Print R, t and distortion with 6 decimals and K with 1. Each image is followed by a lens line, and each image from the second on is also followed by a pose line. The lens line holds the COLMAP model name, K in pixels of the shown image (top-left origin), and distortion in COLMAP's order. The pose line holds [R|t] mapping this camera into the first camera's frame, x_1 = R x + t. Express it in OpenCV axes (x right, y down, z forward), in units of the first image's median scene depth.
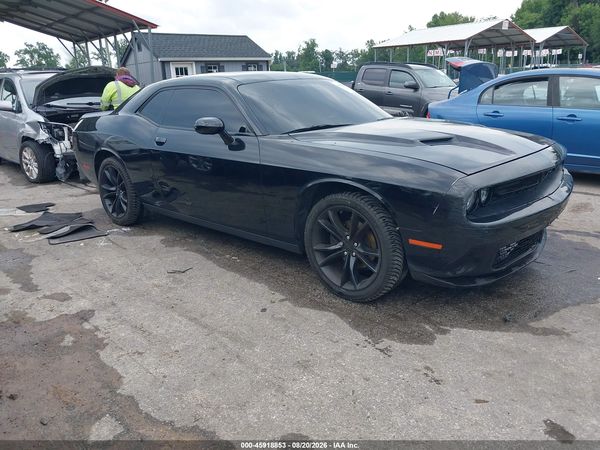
lens RADIAL K [[482.5, 0, 306.9], [0, 482.5, 227.6], [0, 0, 1]] dist [-0.006458, -0.007189]
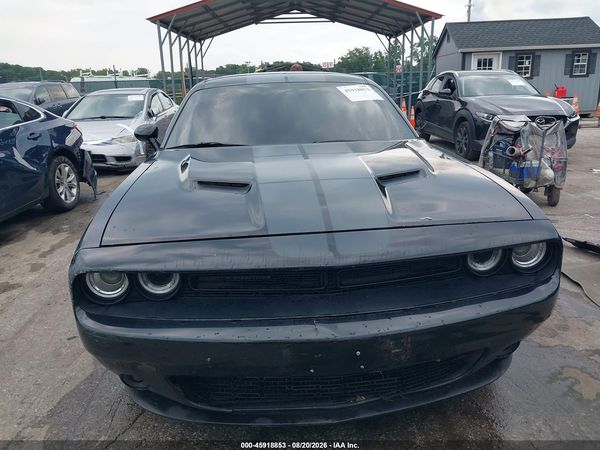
lens RADIAL K [[482.5, 0, 299.5], [0, 482.5, 241.9], [0, 0, 1]] dist [-0.006458, -0.007189]
pose [[0.739601, 0.213647, -0.638236, 0.325434], [-0.183670, 0.976356, 0.113991, -0.067794], [0.647499, 0.032917, 0.761355, 0.183529]]
